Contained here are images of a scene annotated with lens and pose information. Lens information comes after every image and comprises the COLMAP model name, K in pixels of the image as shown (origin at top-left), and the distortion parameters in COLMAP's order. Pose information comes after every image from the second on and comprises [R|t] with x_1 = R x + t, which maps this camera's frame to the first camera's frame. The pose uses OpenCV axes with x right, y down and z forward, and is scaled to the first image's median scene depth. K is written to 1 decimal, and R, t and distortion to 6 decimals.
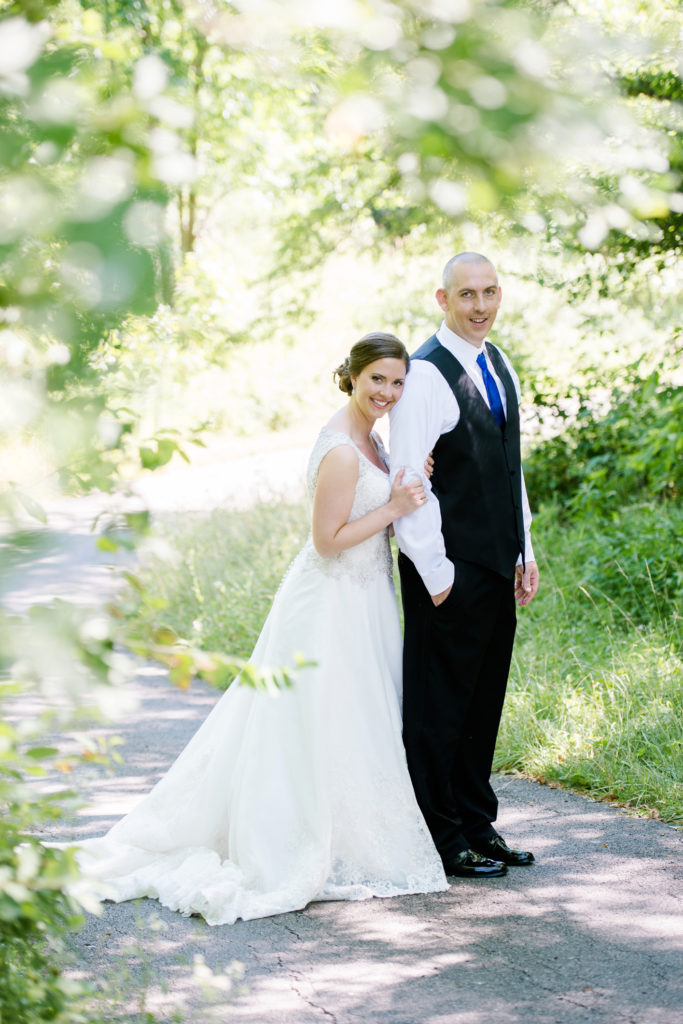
lens RADIAL K [[2569.2, 0, 343.4], [0, 2569.2, 512.1], [0, 0, 1]] dist [0.014177, 0.000000]
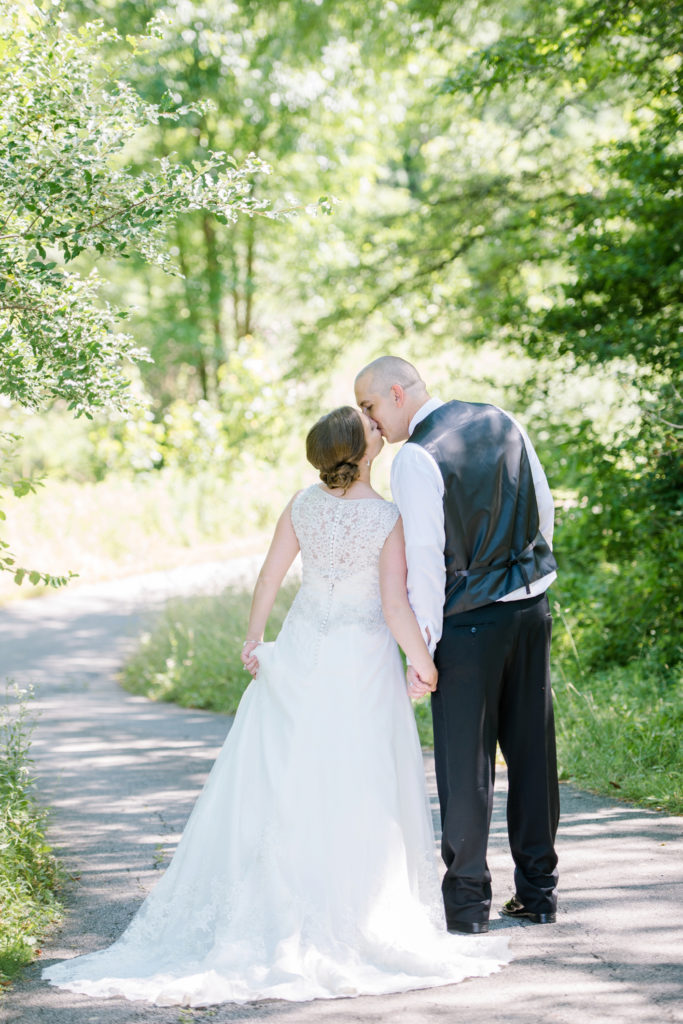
lens RADIAL K [[2997.3, 0, 340.3], [0, 2997.3, 505.0], [0, 0, 1]] dist [0.060449, 0.000000]
pose [[0.998959, -0.012138, -0.043971, 0.049679], [0.010245, 0.999022, -0.043023, 0.016458], [0.044450, 0.042528, 0.998106, -0.258753]]
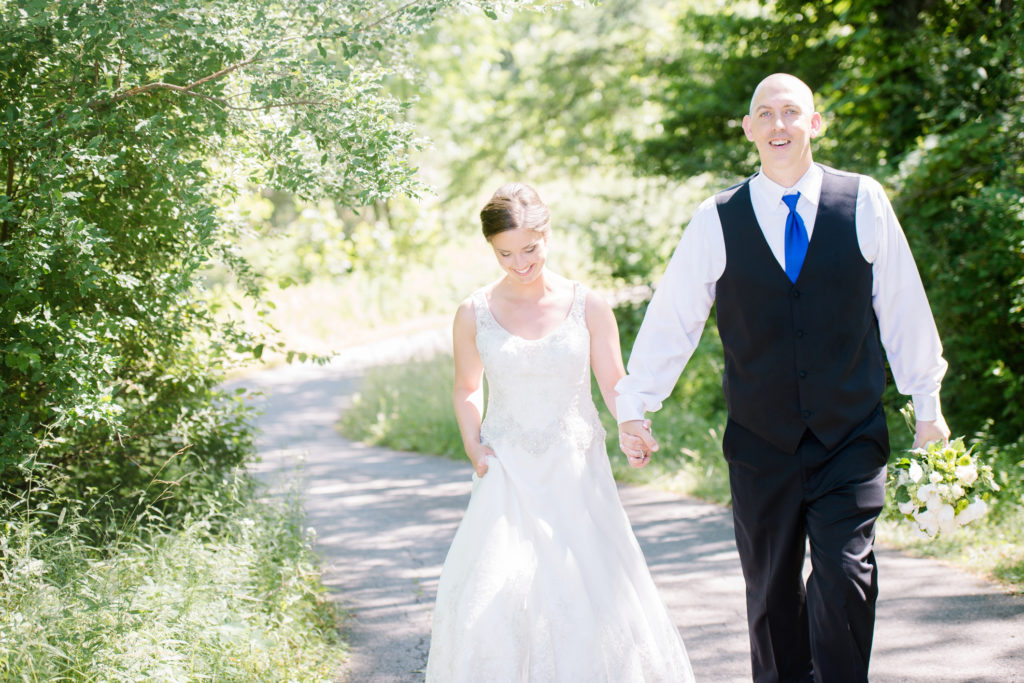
lens RADIAL K [[2057.4, 0, 514.9], [0, 2057.4, 348.5], [0, 0, 1]] dist [-0.047085, 0.000000]
pose [[0.998546, -0.050183, -0.019664, 0.031113], [0.049863, 0.998621, -0.016454, 0.014080], [0.020462, 0.015450, 0.999671, -0.182801]]
